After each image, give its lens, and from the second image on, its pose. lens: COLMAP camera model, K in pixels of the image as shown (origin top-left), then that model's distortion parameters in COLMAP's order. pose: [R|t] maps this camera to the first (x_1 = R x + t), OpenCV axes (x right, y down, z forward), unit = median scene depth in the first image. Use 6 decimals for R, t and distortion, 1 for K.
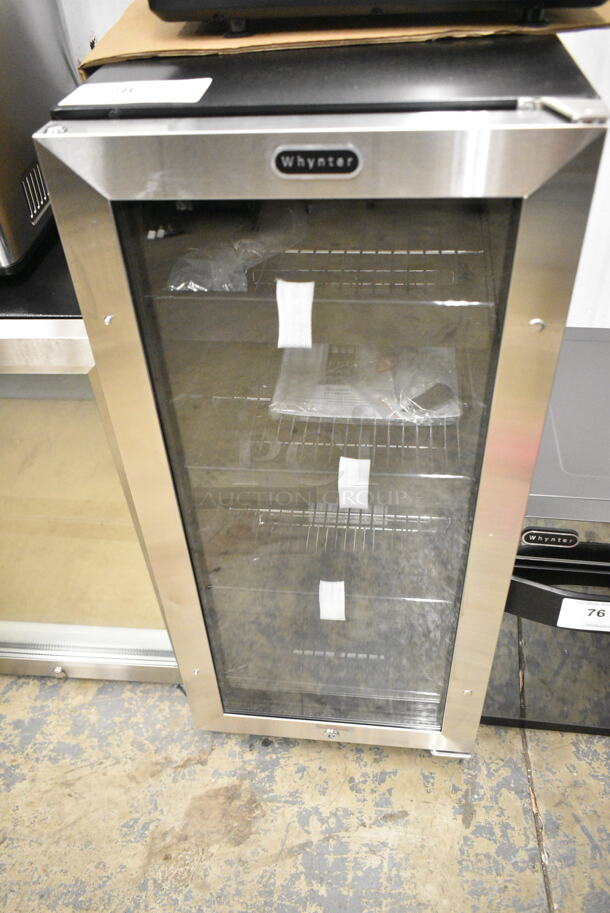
lens RADIAL K [[715.3, 0, 309.3], [0, 715.3, 455.6], [0, 0, 1]] dist [0.024467, -0.020858]
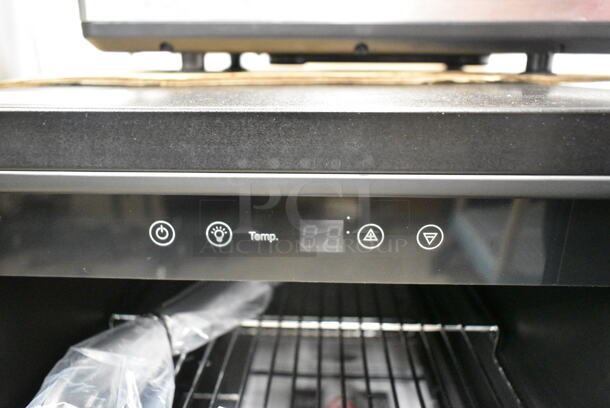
lens RADIAL K [[477.9, 0, 308.2], [0, 477.9, 204.0], [0, 0, 1]] dist [0.024467, -0.020858]
pose [[0.996463, 0.024548, 0.080362, -0.004445], [0.010252, 0.913712, -0.406232, -0.143770], [-0.083400, 0.405619, 0.910229, 0.358707]]
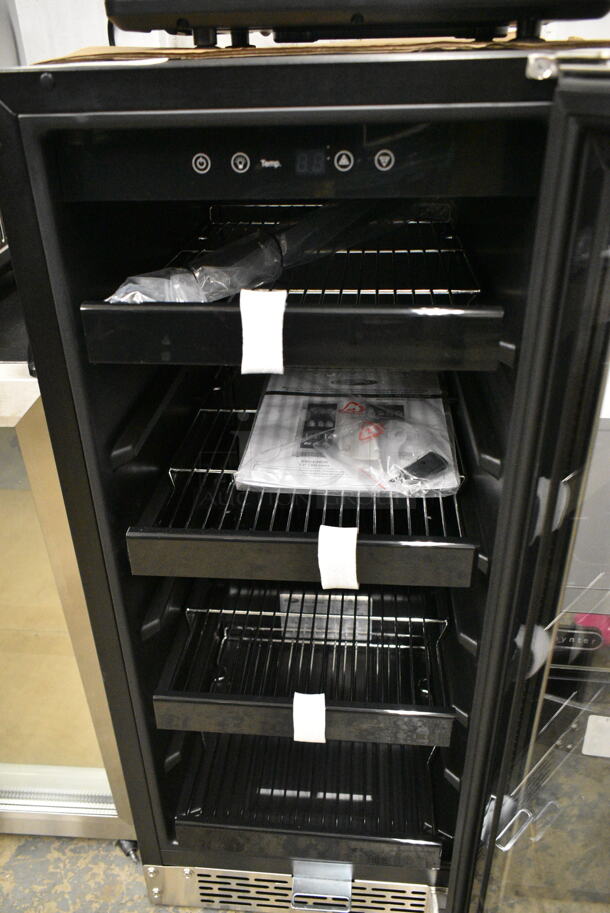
lens RADIAL K [[715.3, 0, 307.0], [0, 715.3, 460.7], [0, 0, 1]] dist [0.024467, -0.020858]
pose [[0.999571, 0.008017, 0.028155, 0.005285], [-0.002410, 0.981041, -0.193787, 0.065821], [-0.029175, 0.193636, 0.980640, 0.135997]]
